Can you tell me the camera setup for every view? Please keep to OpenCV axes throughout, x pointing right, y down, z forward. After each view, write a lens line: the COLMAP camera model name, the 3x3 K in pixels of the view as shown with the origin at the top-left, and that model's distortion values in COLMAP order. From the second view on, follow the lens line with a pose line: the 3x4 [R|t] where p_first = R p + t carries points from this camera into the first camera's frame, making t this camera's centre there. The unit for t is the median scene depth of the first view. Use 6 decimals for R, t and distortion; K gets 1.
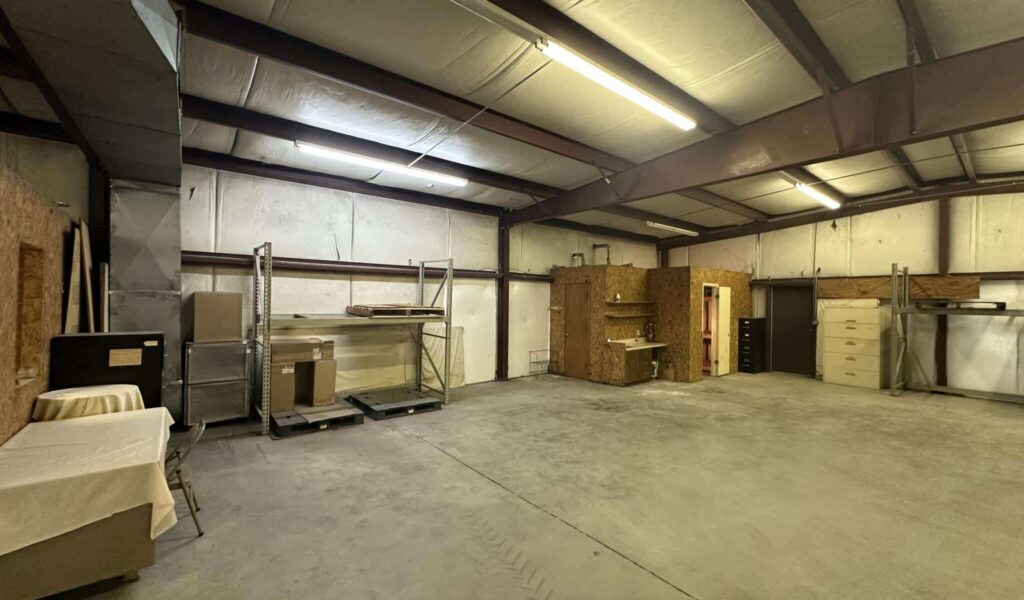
lens RADIAL K [[412.1, 0, 512.0], [0, 412.1, 300.0], [0, 0, 1]] dist [0.000191, 0.000151]
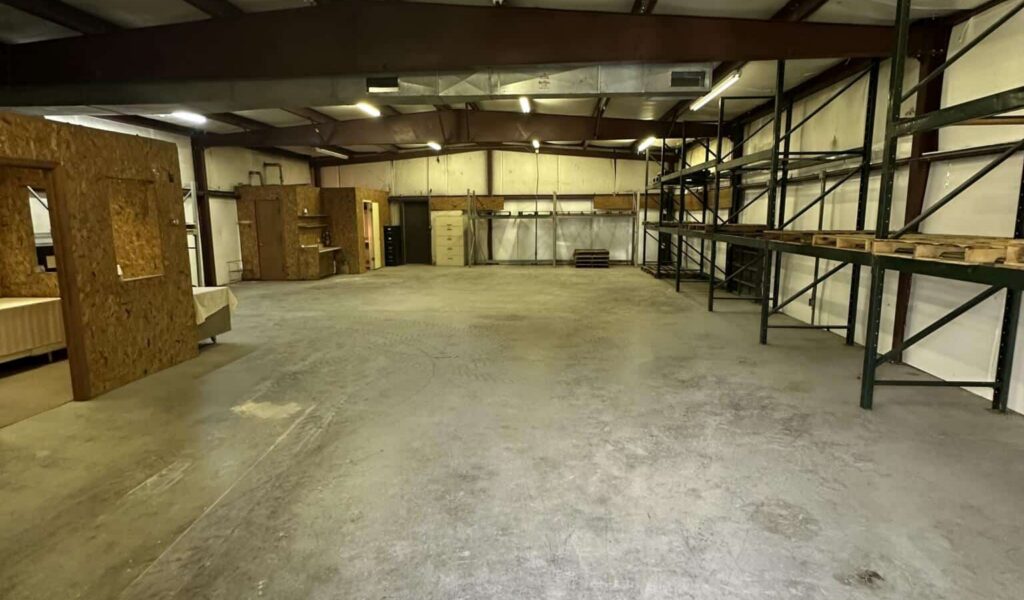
lens RADIAL K [[572.5, 0, 512.0], [0, 572.5, 300.0], [0, 0, 1]] dist [-0.001590, 0.000003]
pose [[0.692630, -0.124267, 0.710508, -0.560304], [0.015818, 0.987427, 0.157279, -0.004992], [-0.721120, -0.097697, 0.685888, -0.653653]]
